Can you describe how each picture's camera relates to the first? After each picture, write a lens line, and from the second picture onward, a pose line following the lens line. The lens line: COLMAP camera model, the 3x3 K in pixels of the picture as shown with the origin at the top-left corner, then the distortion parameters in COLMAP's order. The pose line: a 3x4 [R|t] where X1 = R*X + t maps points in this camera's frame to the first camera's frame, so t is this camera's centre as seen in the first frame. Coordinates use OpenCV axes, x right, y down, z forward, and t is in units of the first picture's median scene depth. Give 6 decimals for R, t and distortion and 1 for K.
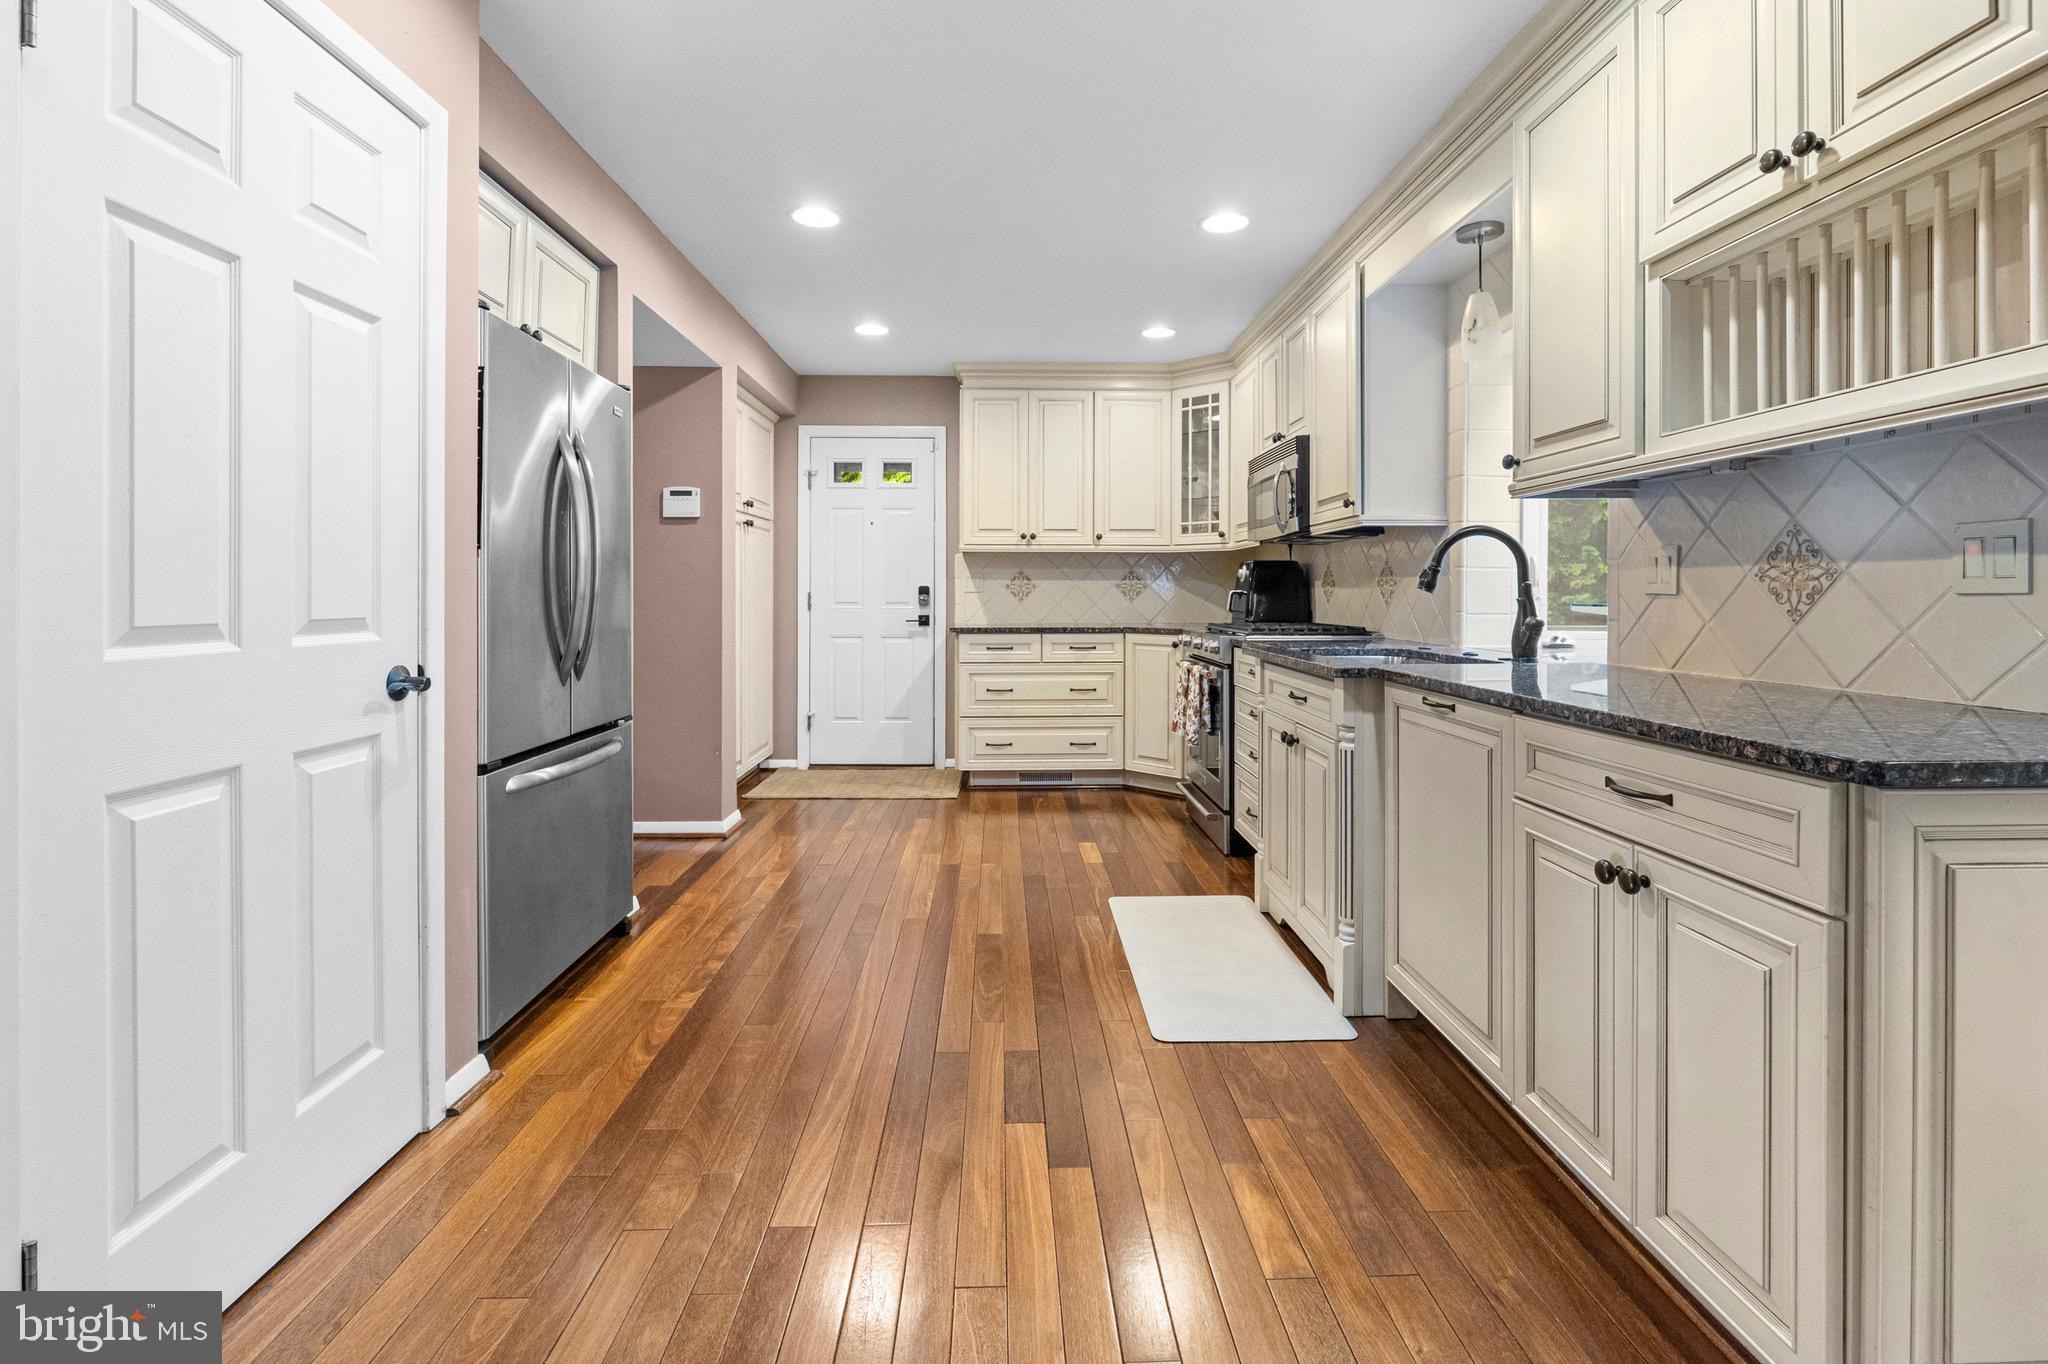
lens RADIAL K [[920.5, 0, 1029.4], [0, 920.5, 601.2], [0, 0, 1]] dist [-0.008728, 0.002057]
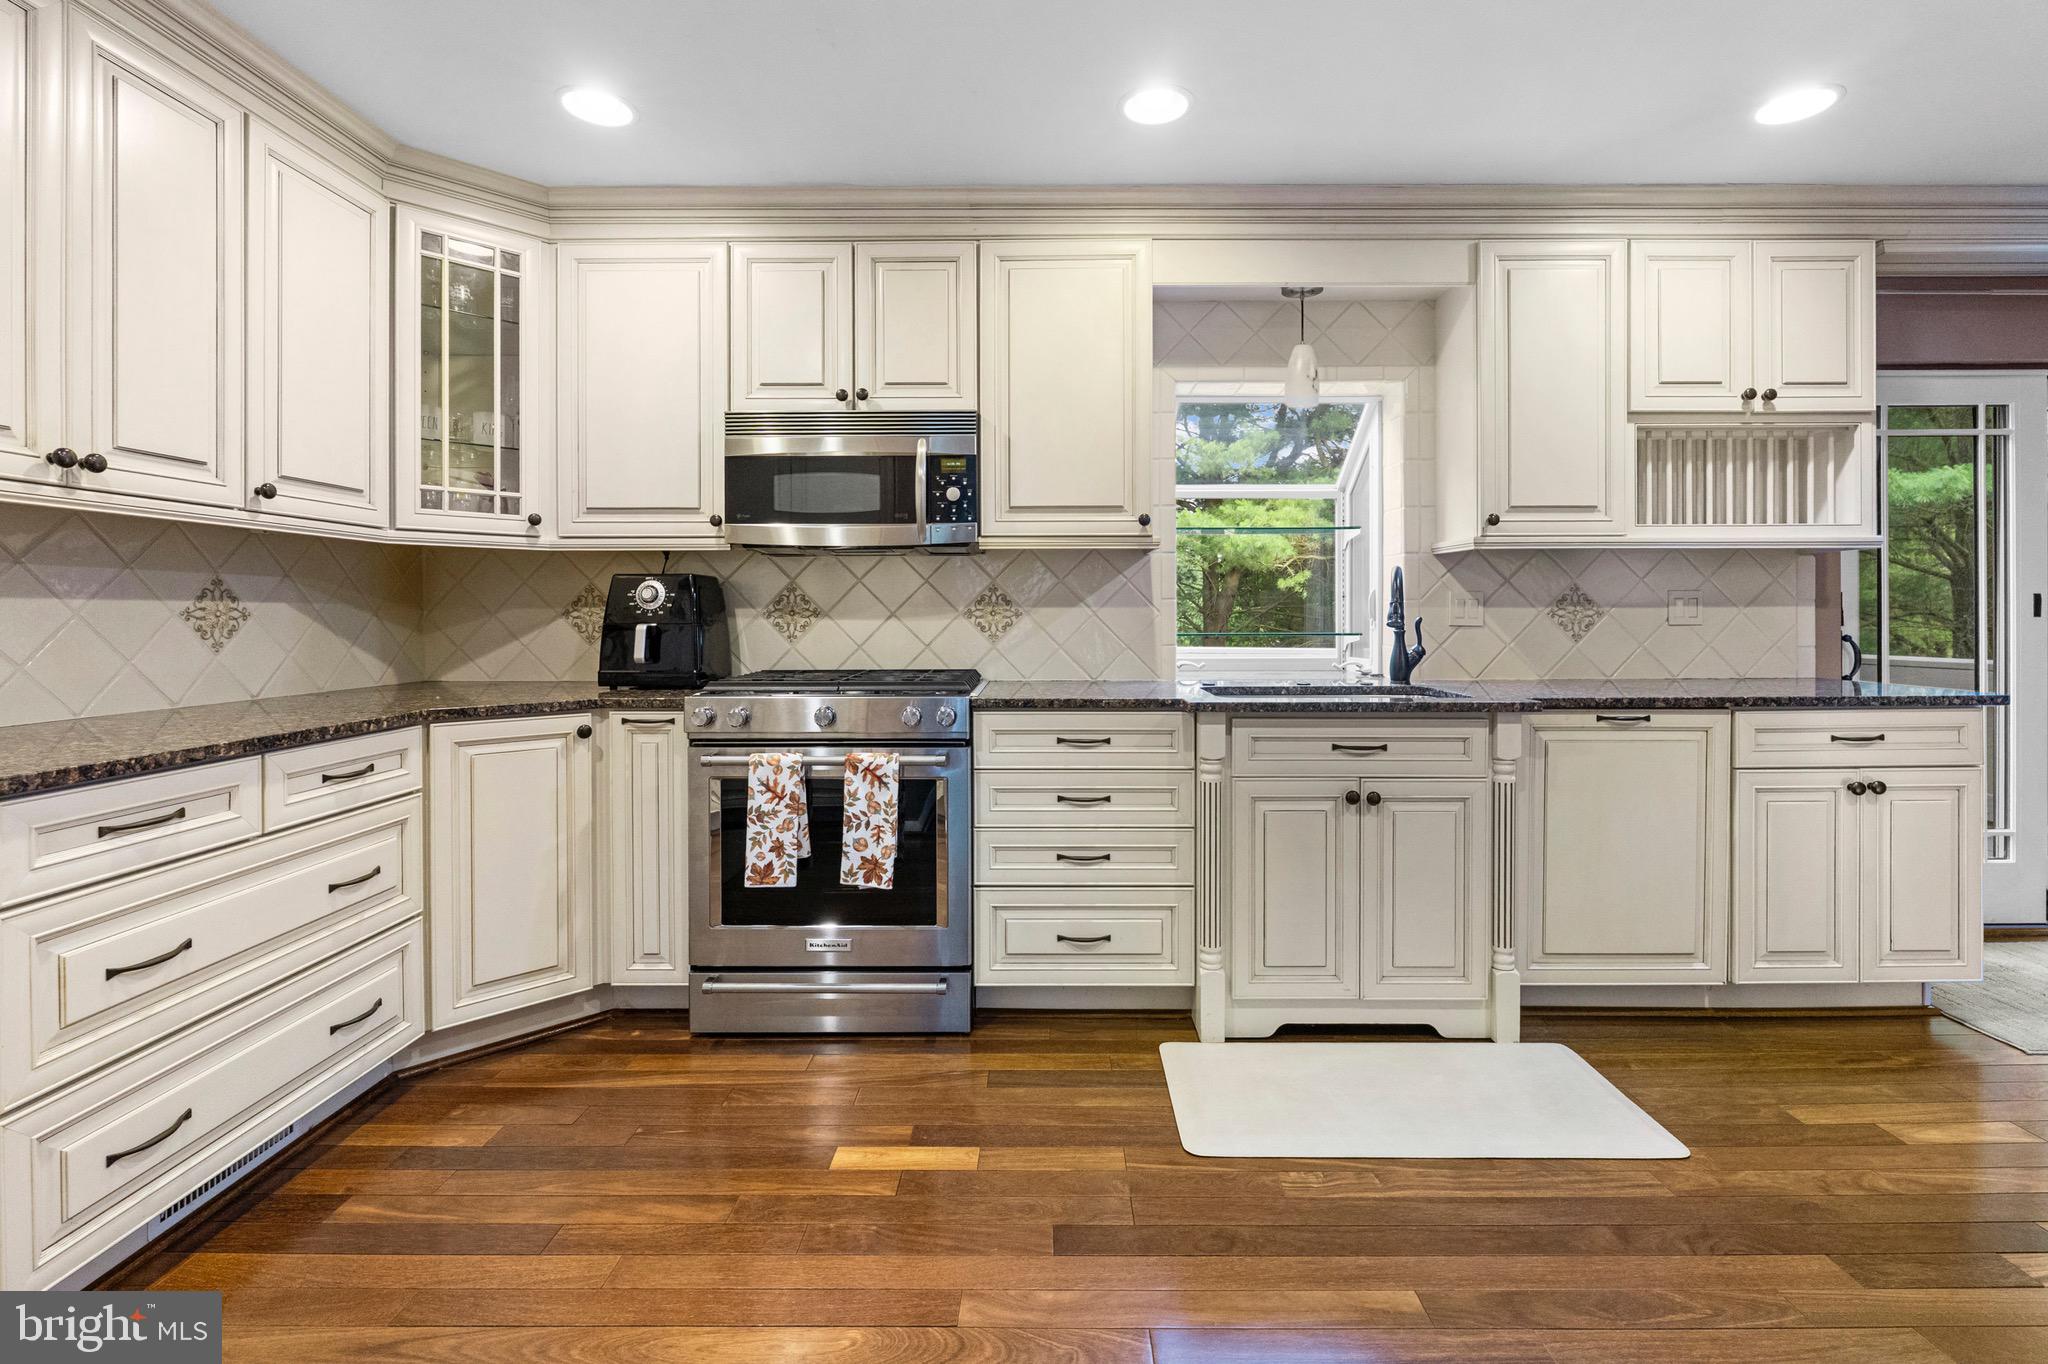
lens RADIAL K [[920.5, 0, 1040.0], [0, 920.5, 618.2], [0, 0, 1]] dist [-0.008728, 0.002057]
pose [[0.037187, -0.005430, 0.999294, -0.324452], [0.011020, 0.999927, 0.005023, -0.014595], [-0.999248, 0.010825, 0.037244, 0.696299]]
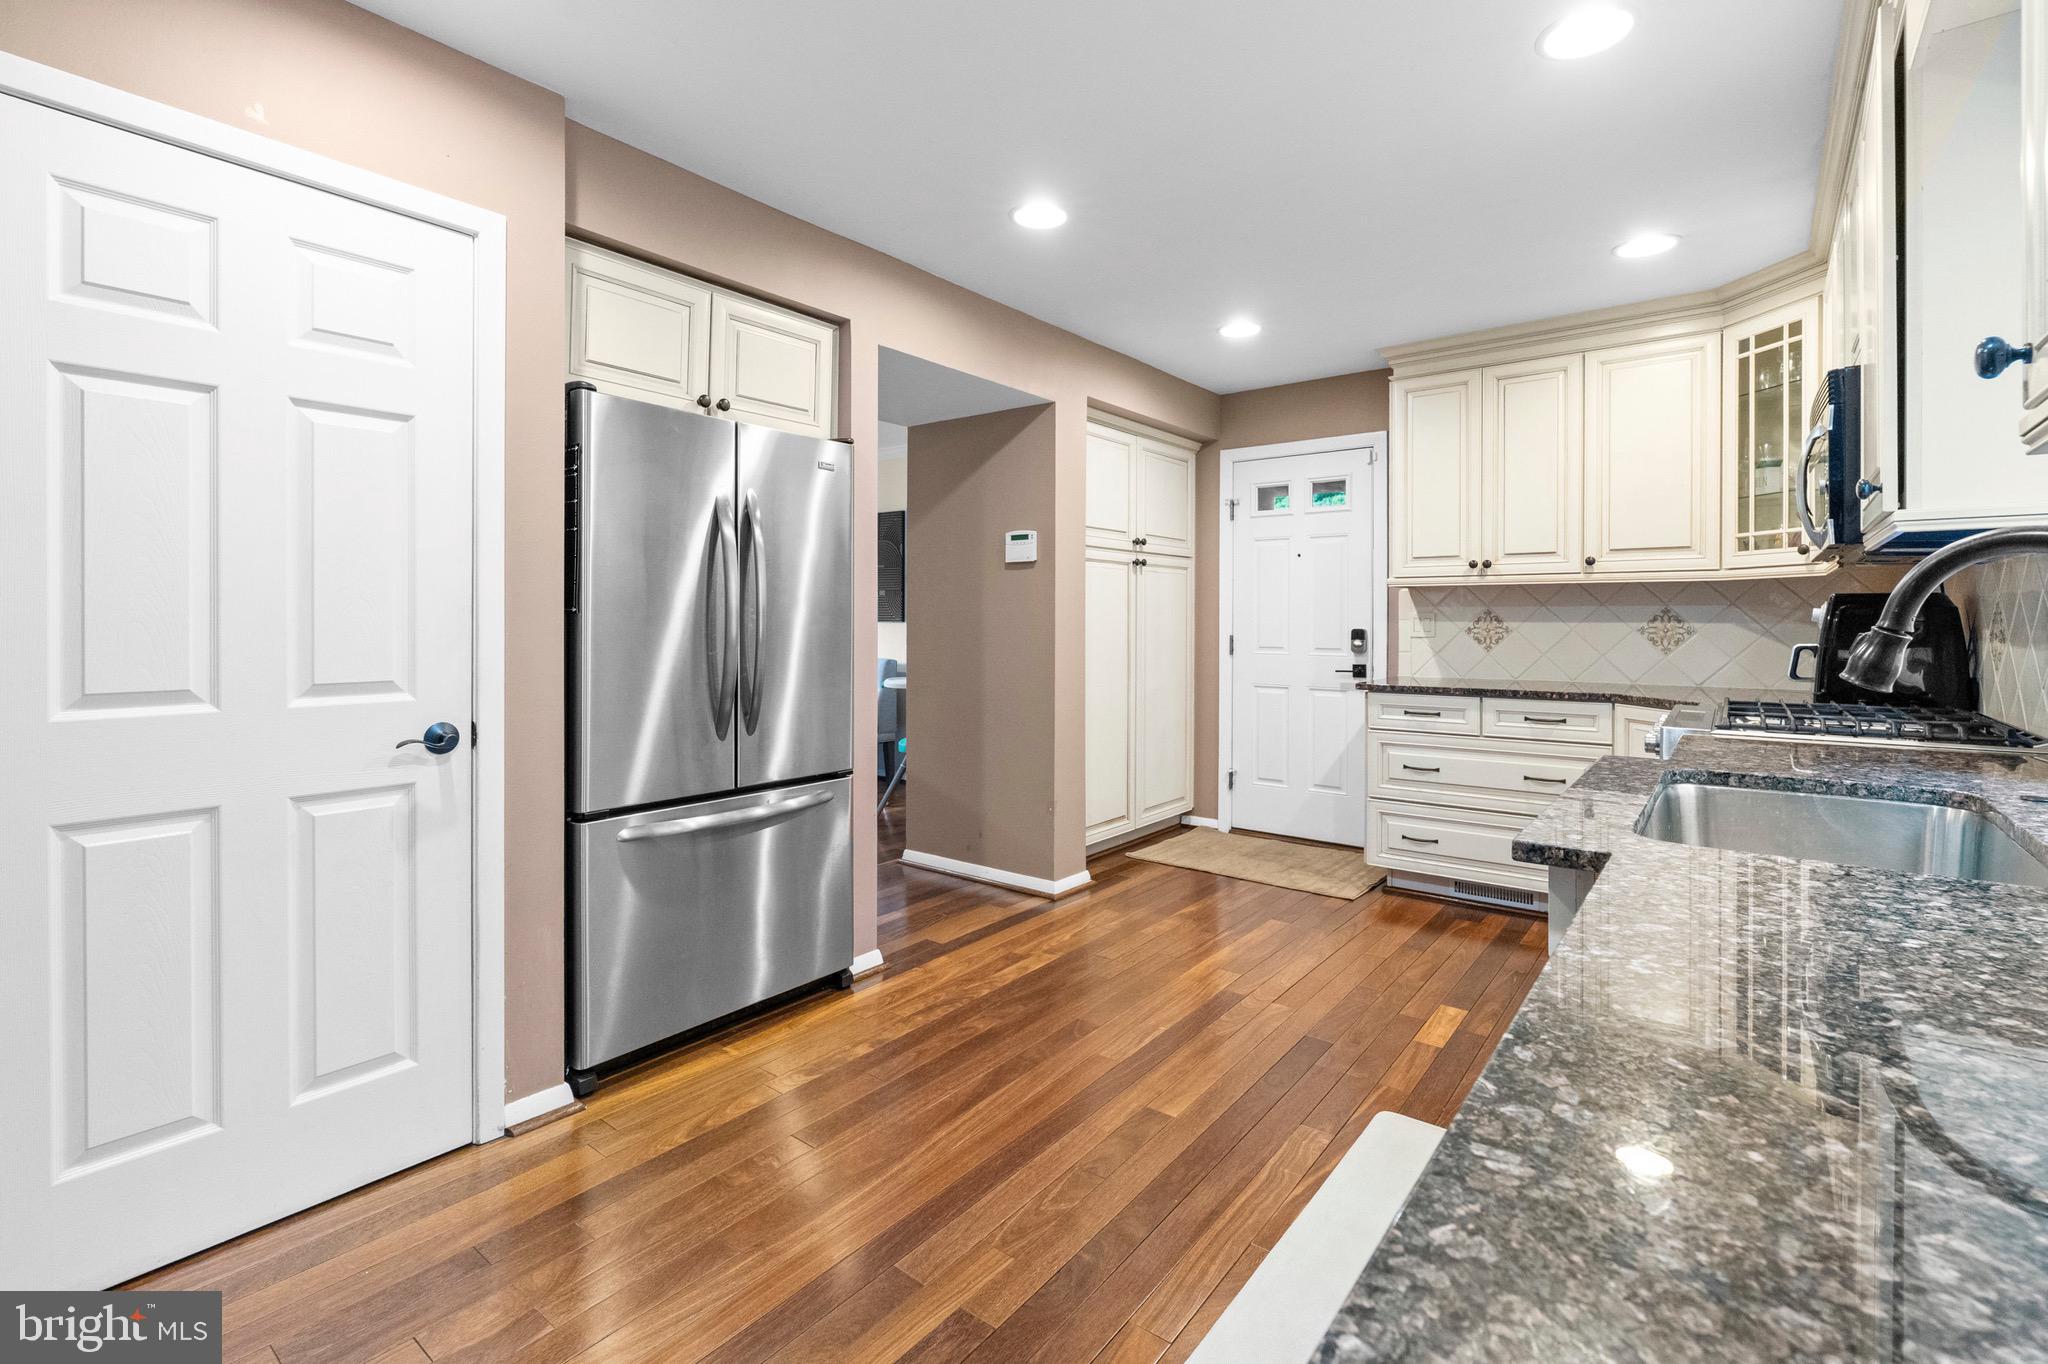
lens RADIAL K [[920.5, 0, 1033.4], [0, 920.5, 625.2], [0, 0, 1]] dist [-0.008728, 0.002057]
pose [[0.771201, 0.003975, -0.636579, 0.205135], [-0.007001, 0.999973, -0.002237, -0.018040], [0.636553, 0.006181, 0.771208, 0.209323]]
